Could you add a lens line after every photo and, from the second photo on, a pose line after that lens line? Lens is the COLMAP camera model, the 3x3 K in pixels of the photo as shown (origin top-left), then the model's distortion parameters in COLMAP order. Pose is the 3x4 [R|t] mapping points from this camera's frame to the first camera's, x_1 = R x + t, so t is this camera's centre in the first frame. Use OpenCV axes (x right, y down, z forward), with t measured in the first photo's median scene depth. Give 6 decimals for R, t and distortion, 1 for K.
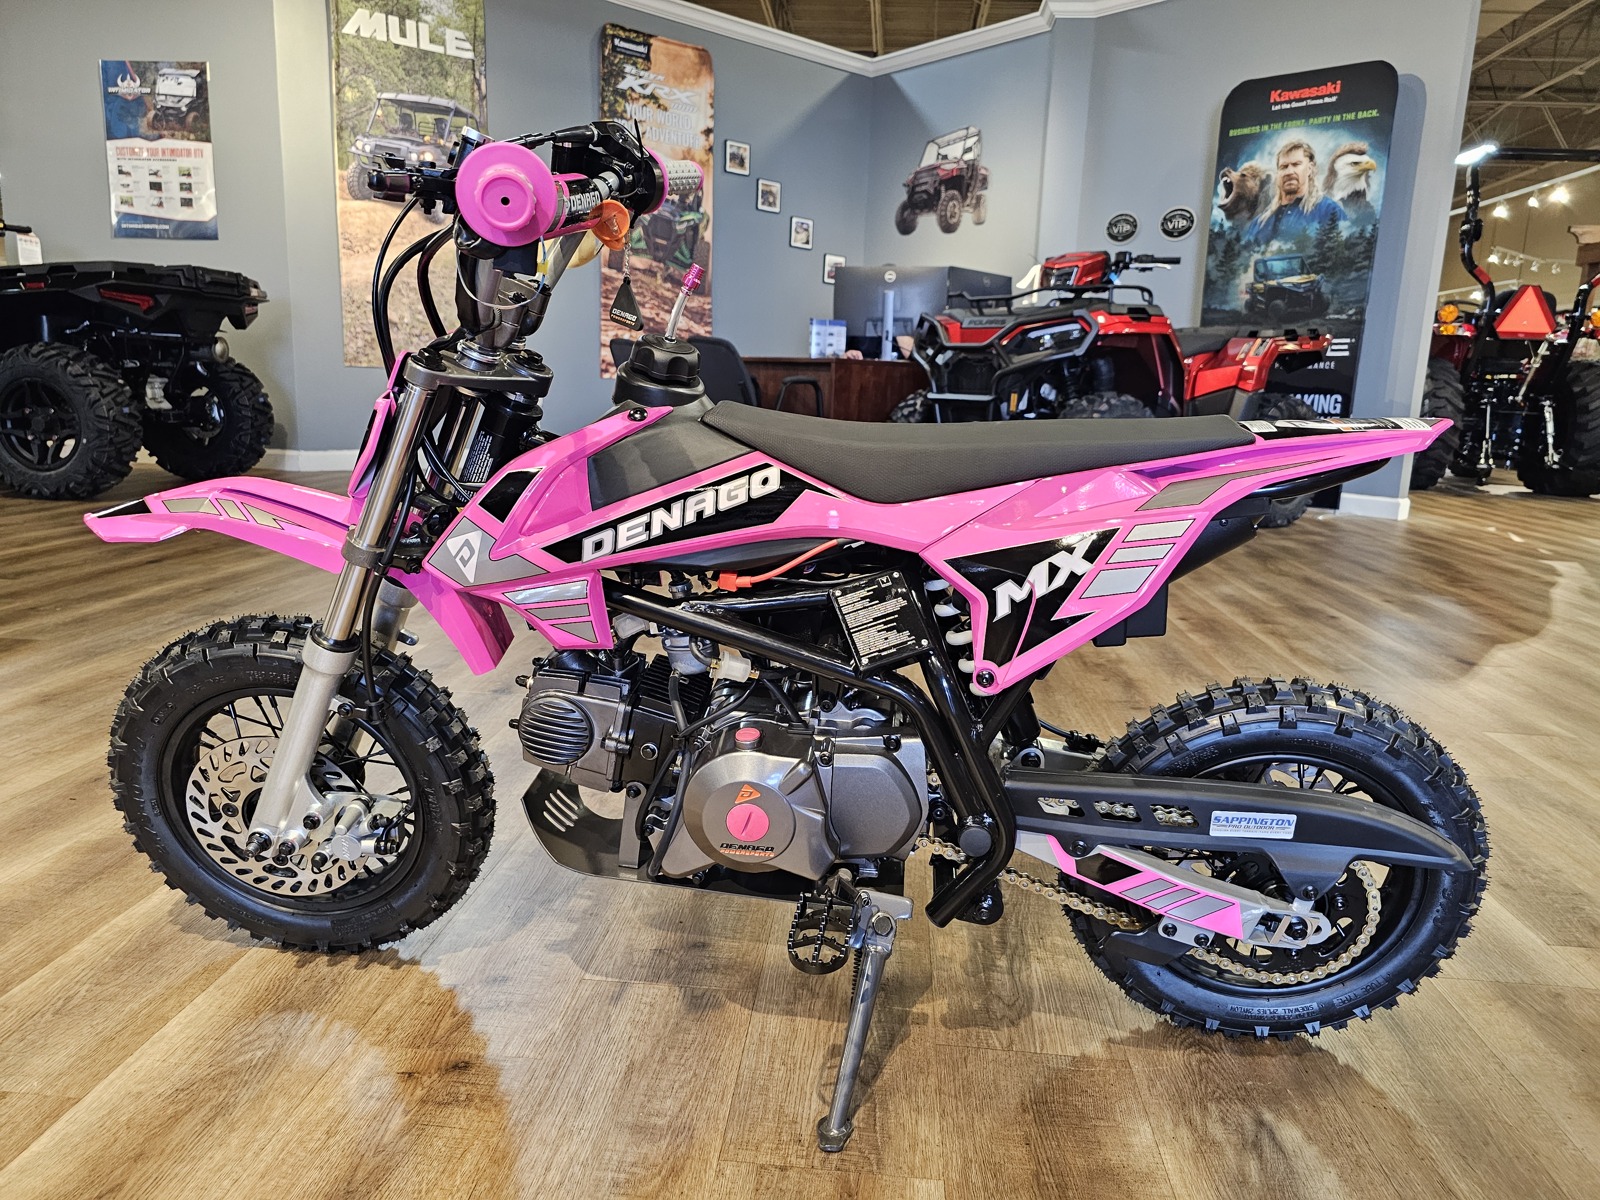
lens RADIAL K [[1069.2, 0, 800.0], [0, 1069.2, 600.0], [0, 0, 1]] dist [0.043345, -0.034895]
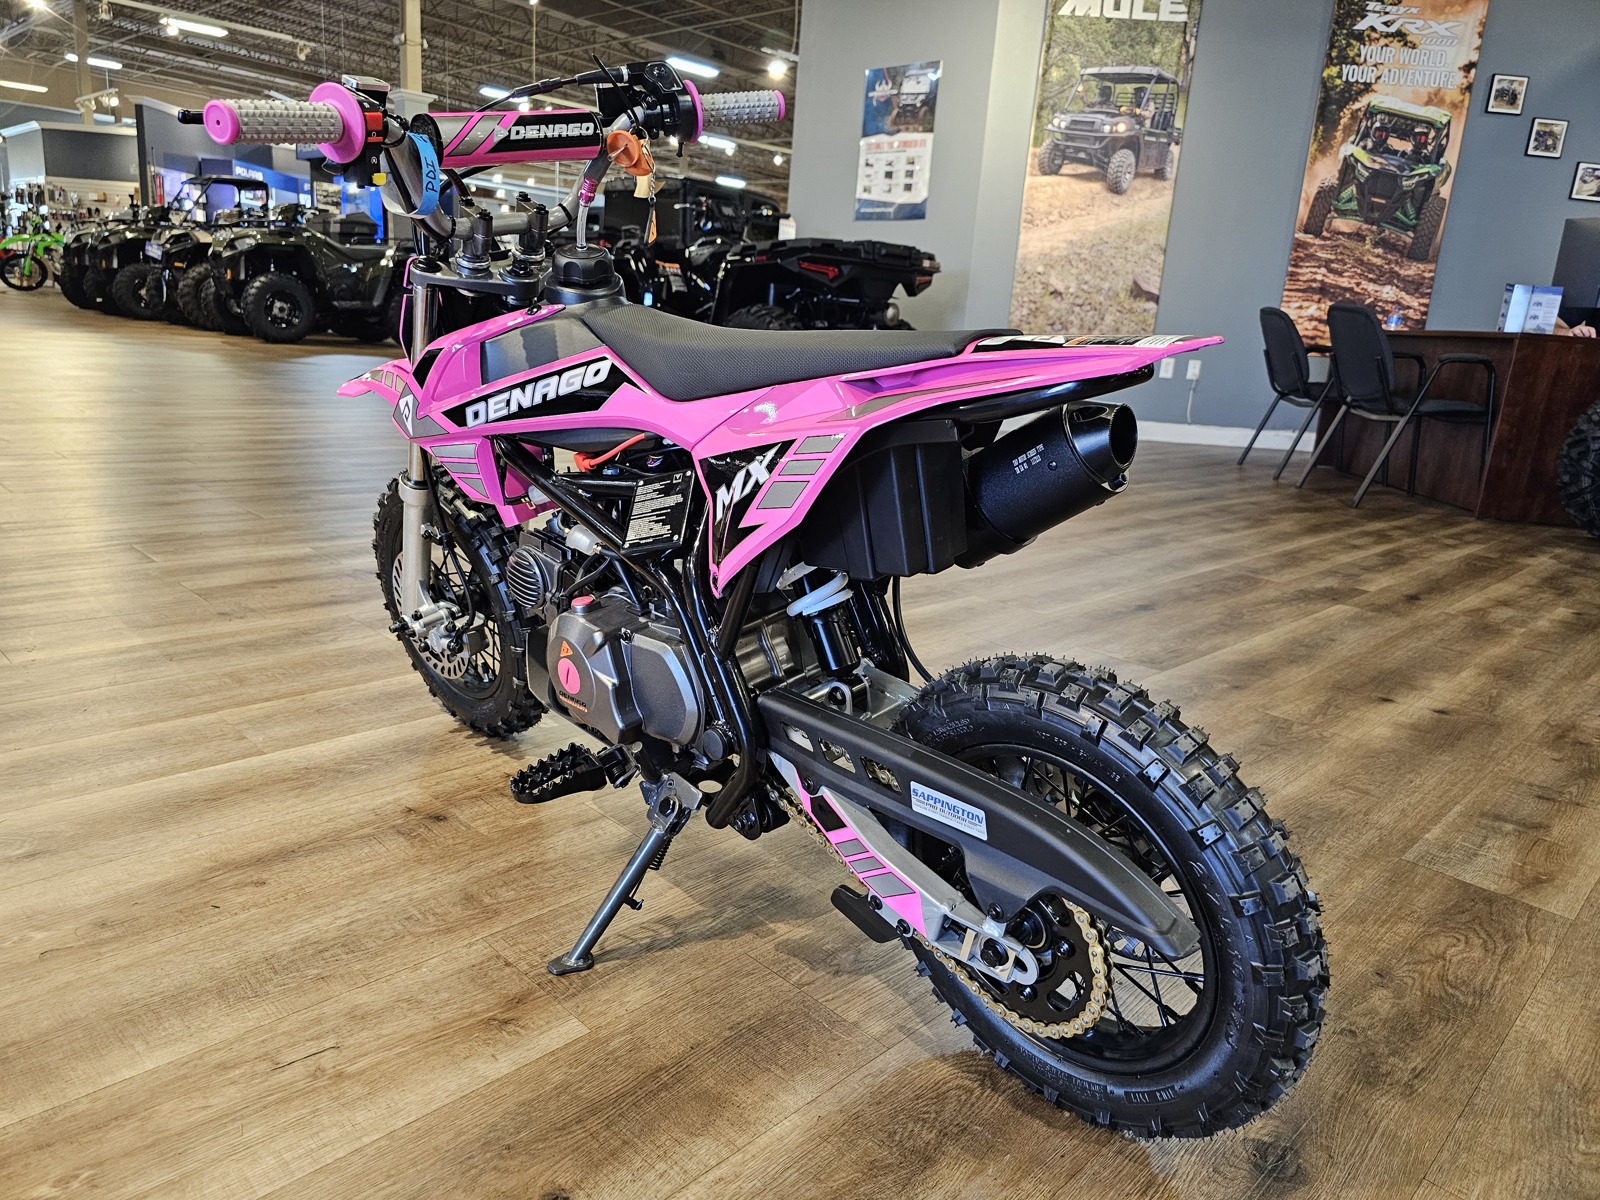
lens RADIAL K [[1066.4, 0, 814.2], [0, 1066.4, 606.2], [0, 0, 1]] dist [0.047430, -0.038632]
pose [[0.777159, 0.182983, -0.602114, 0.131968], [-0.169550, 0.982295, 0.079680, 0.000098], [0.606034, 0.040165, 0.794424, 0.040396]]
